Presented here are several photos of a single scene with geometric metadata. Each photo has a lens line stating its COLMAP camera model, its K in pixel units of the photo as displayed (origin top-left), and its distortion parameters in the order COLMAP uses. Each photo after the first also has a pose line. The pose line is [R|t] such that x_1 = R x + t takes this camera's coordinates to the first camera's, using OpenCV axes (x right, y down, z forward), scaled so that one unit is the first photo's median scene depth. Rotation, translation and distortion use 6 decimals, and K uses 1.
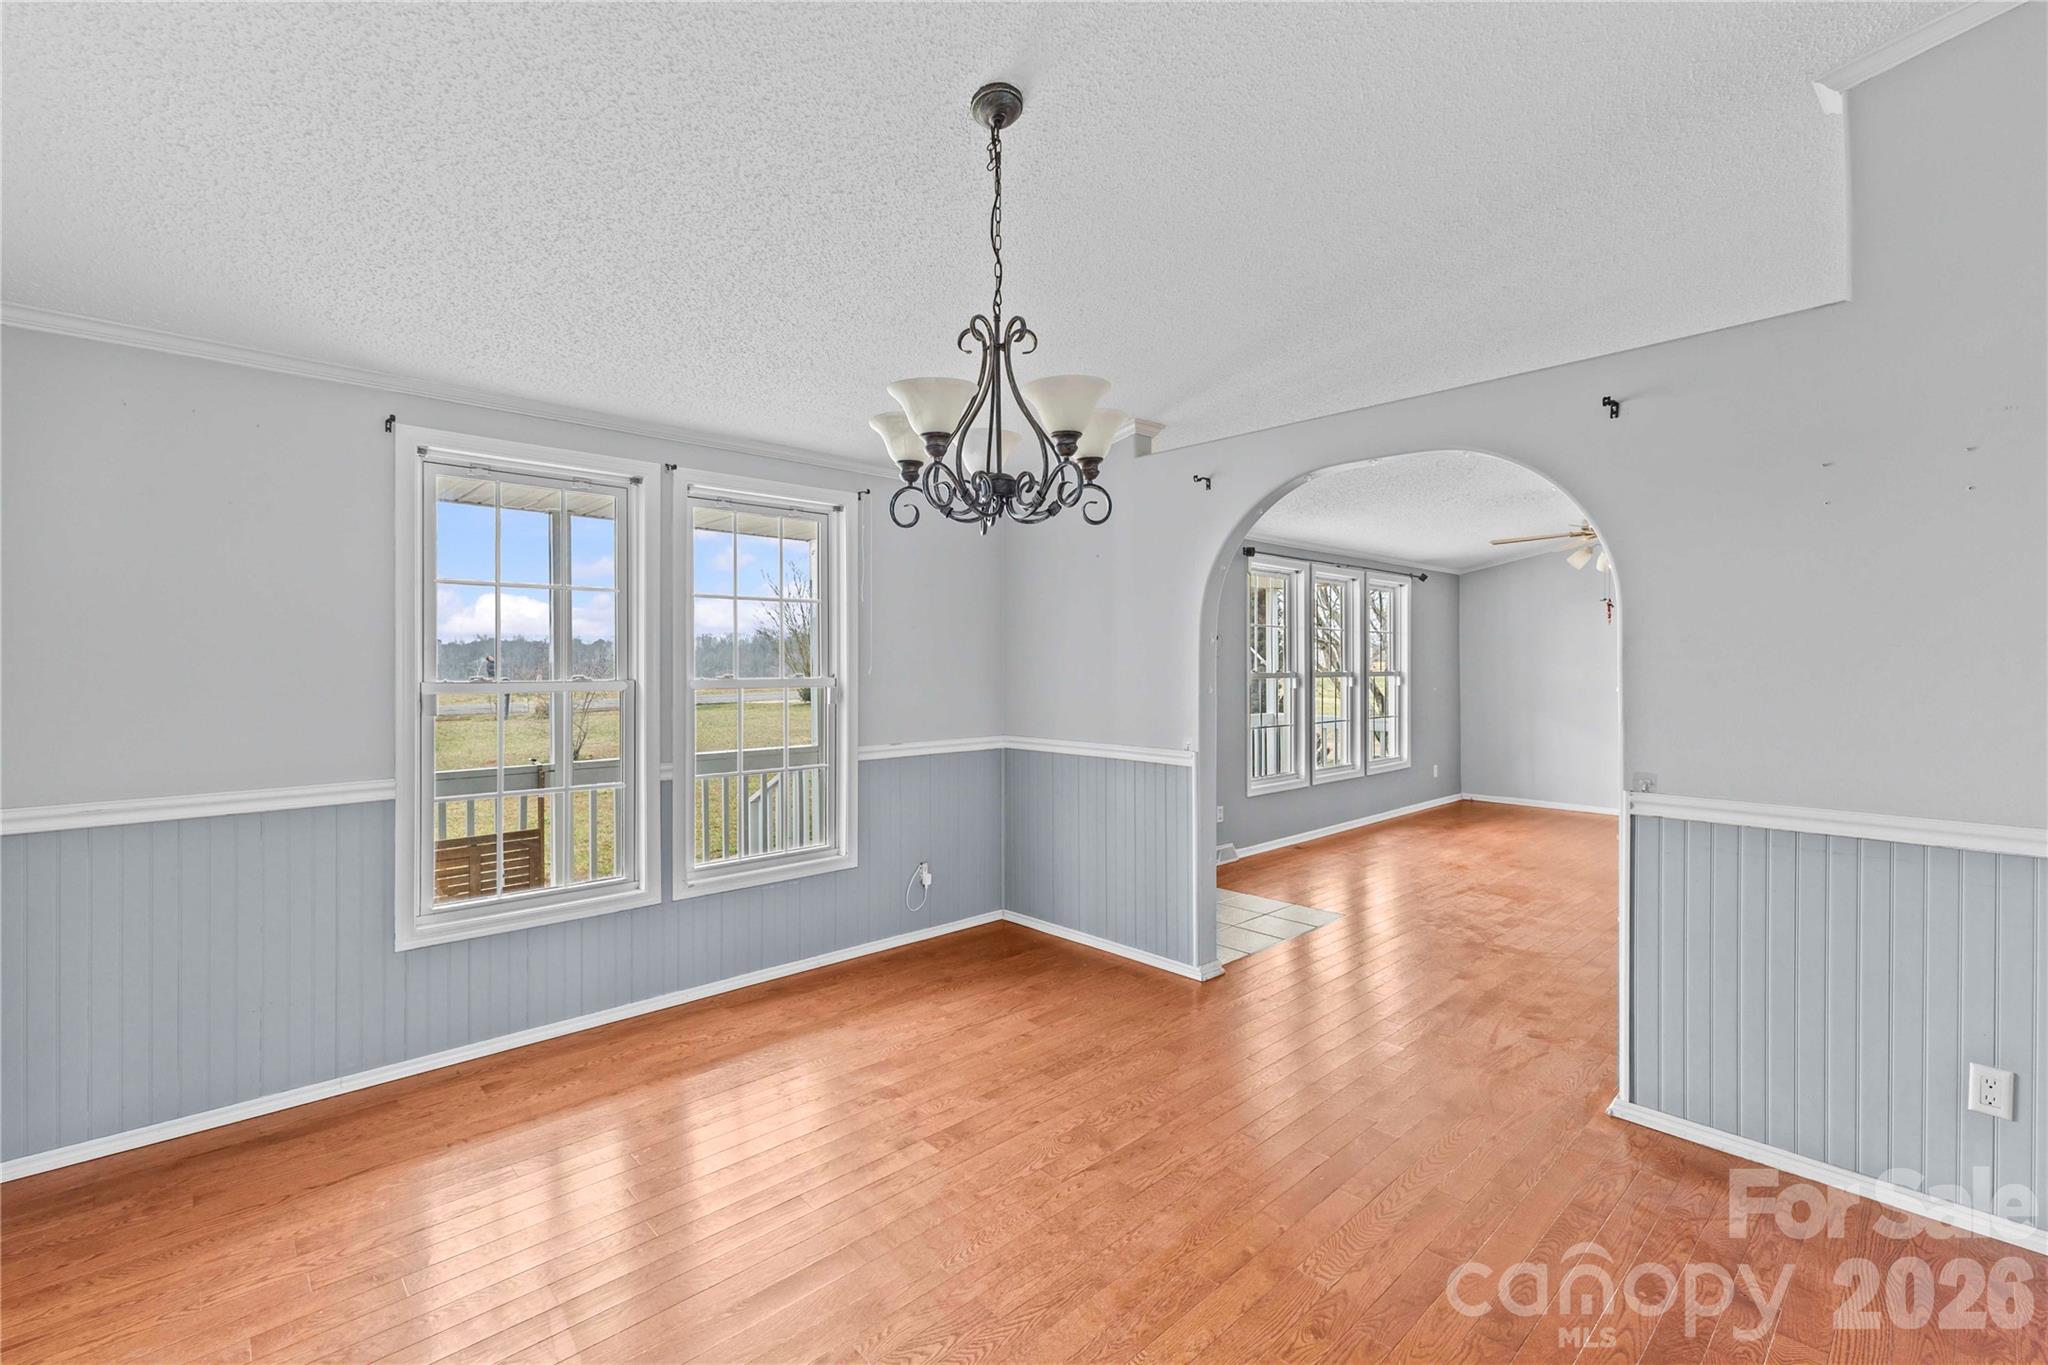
lens RADIAL K [[883.3, 0, 1020.3], [0, 883.3, 661.2], [0, 0, 1]] dist [0.012031, -0.003074]
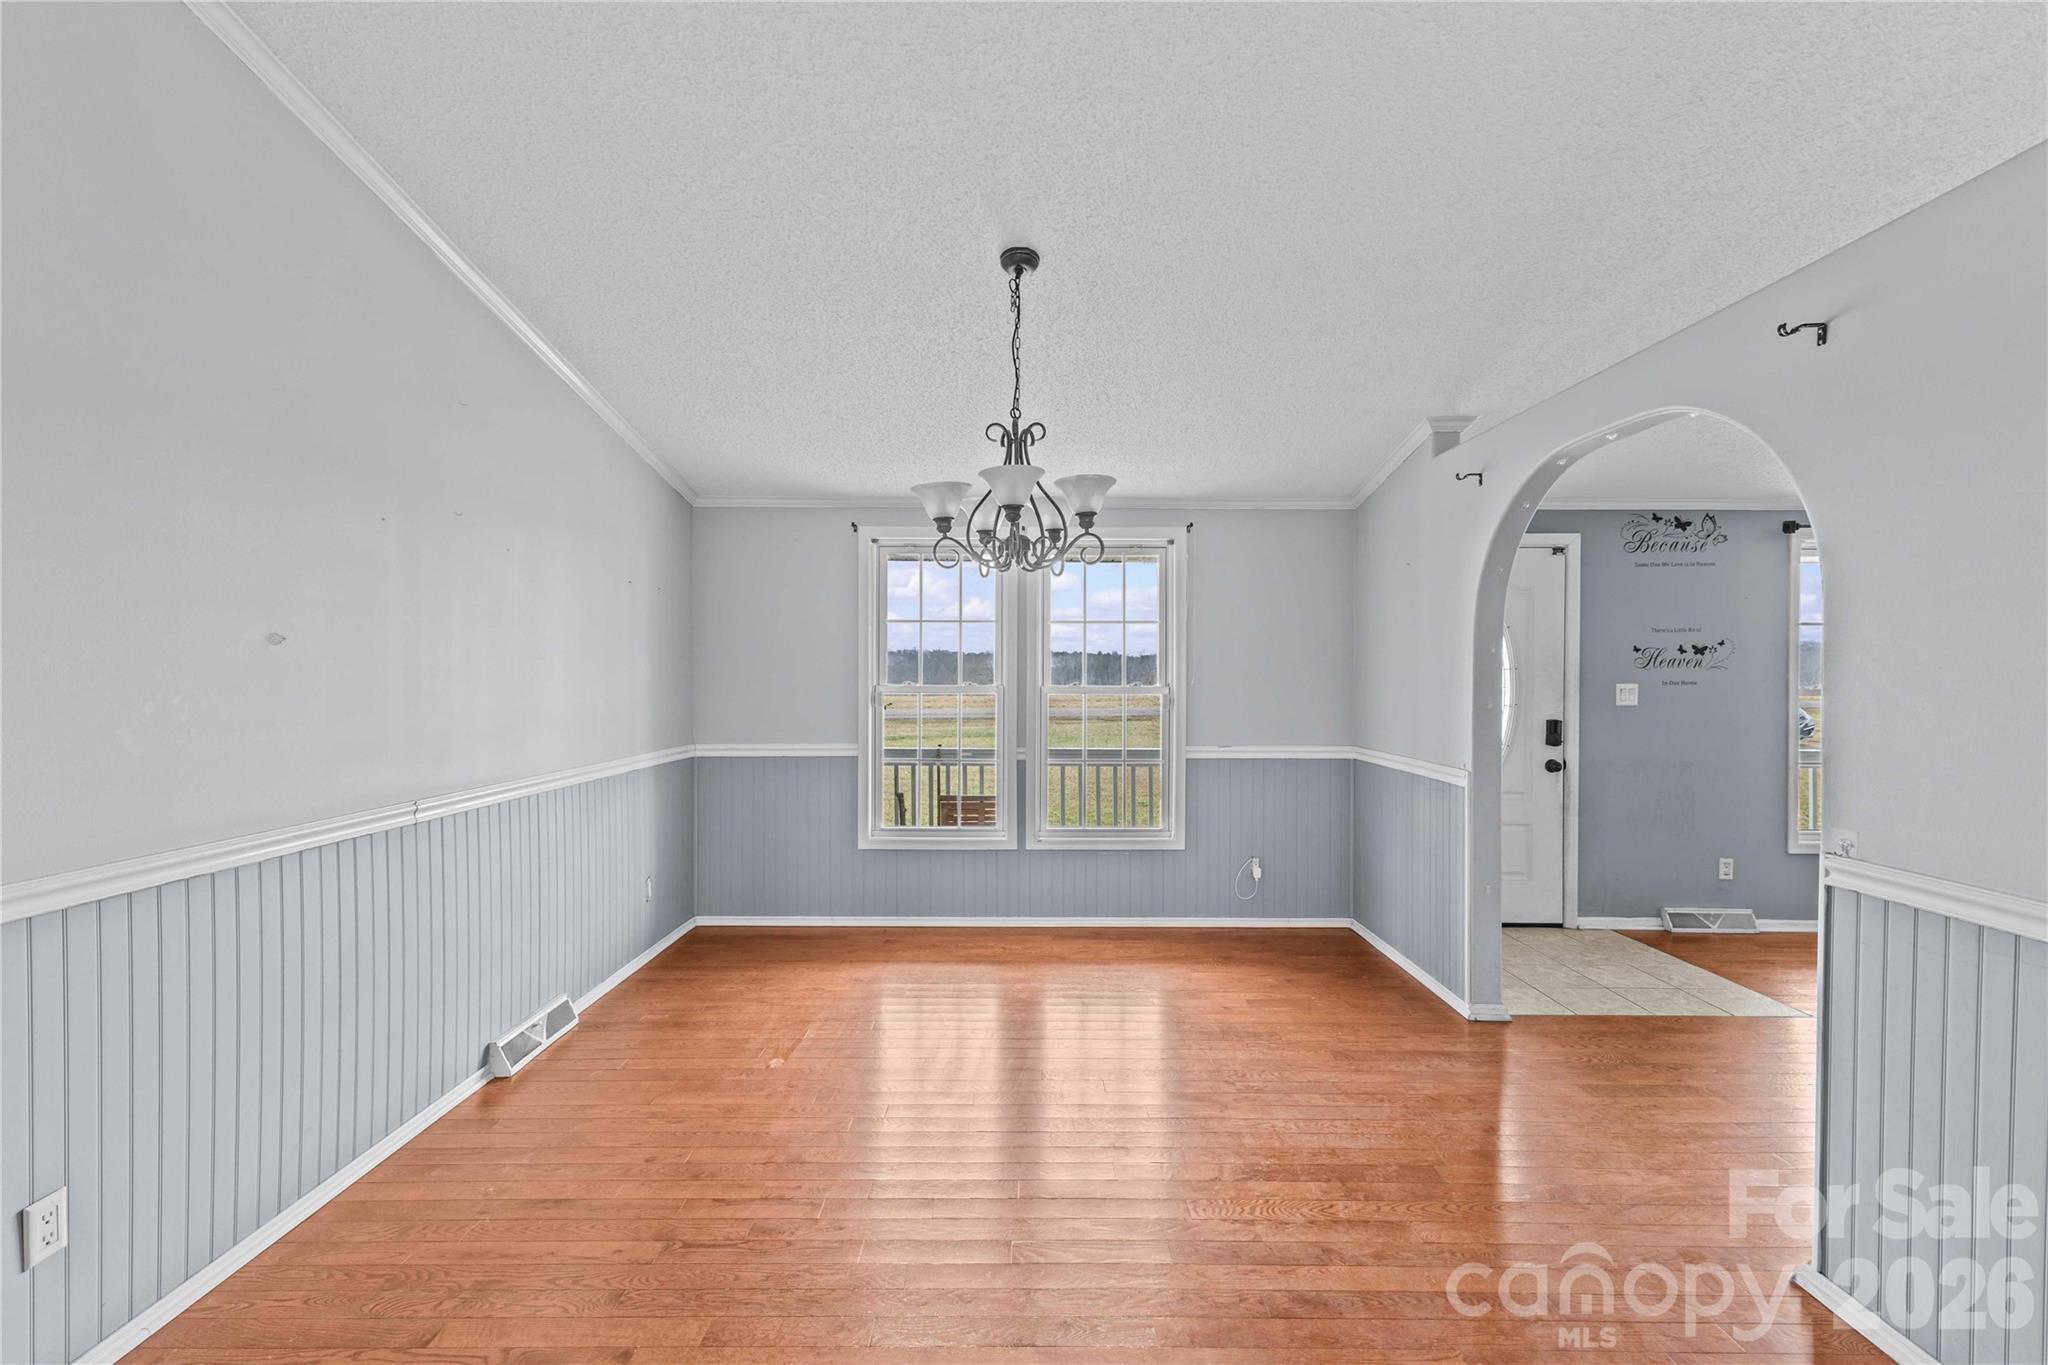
lens RADIAL K [[883.3, 0, 1030.6], [0, 883.3, 679.0], [0, 0, 1]] dist [0.012031, -0.003074]
pose [[0.736282, 0.007163, -0.676637, 0.488714], [-0.000697, 0.999951, 0.009827, -0.002995], [0.676674, -0.006763, 0.736252, 0.010464]]
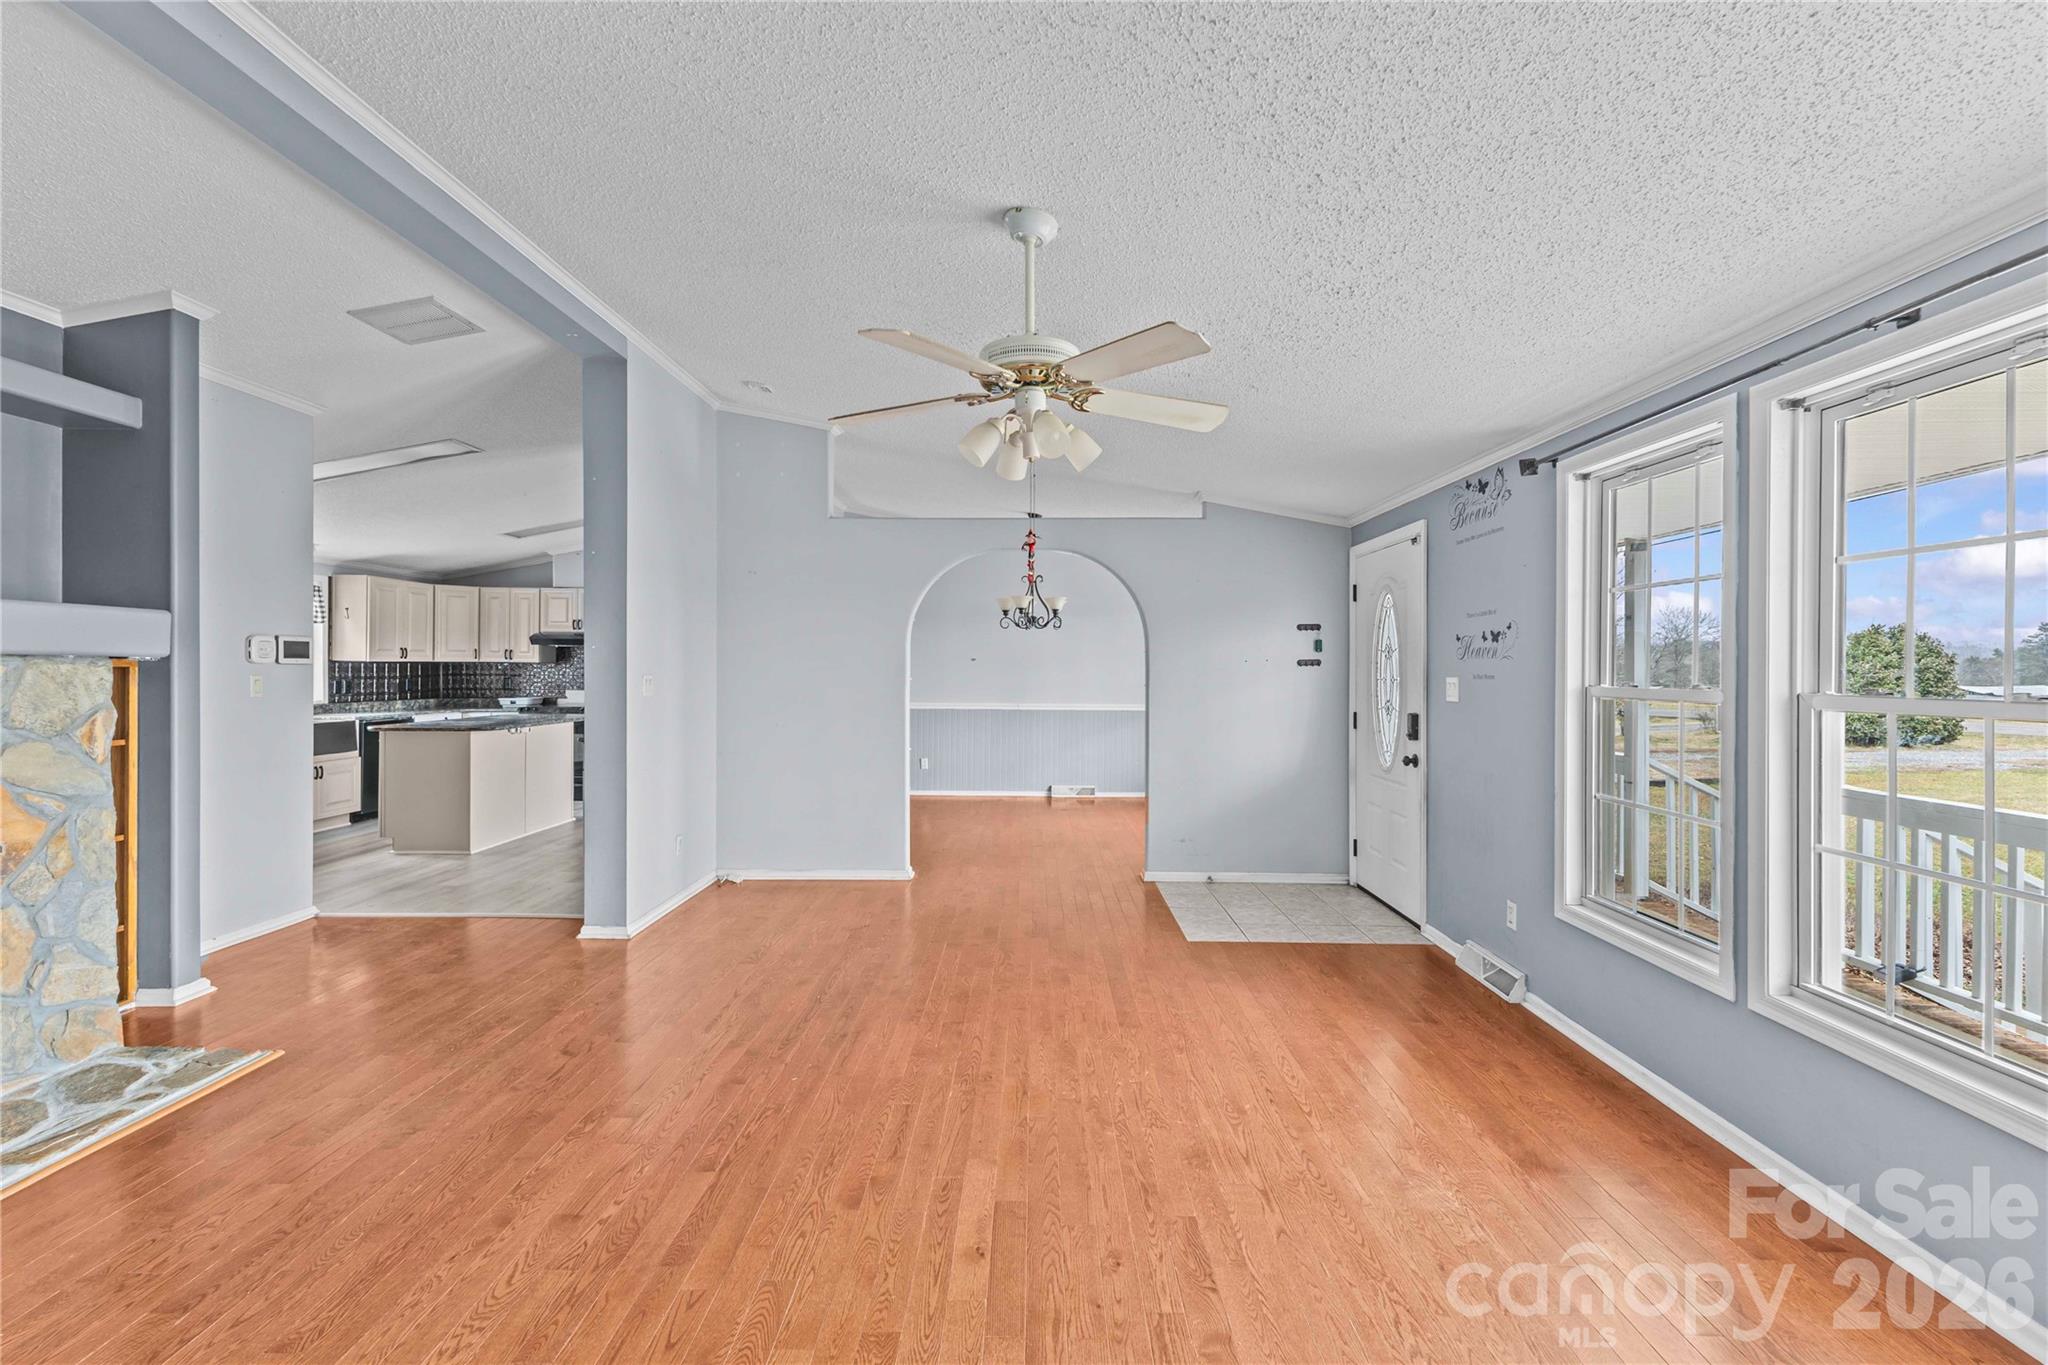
lens RADIAL K [[883.3, 0, 1028.2], [0, 883.3, 669.1], [0, 0, 1]] dist [0.012031, -0.003074]
pose [[-0.680492, -0.002786, -0.732750, 1.441151], [-0.001503, 0.999996, -0.002407, 0.008928], [0.732754, -0.000537, -0.680494, 1.869713]]
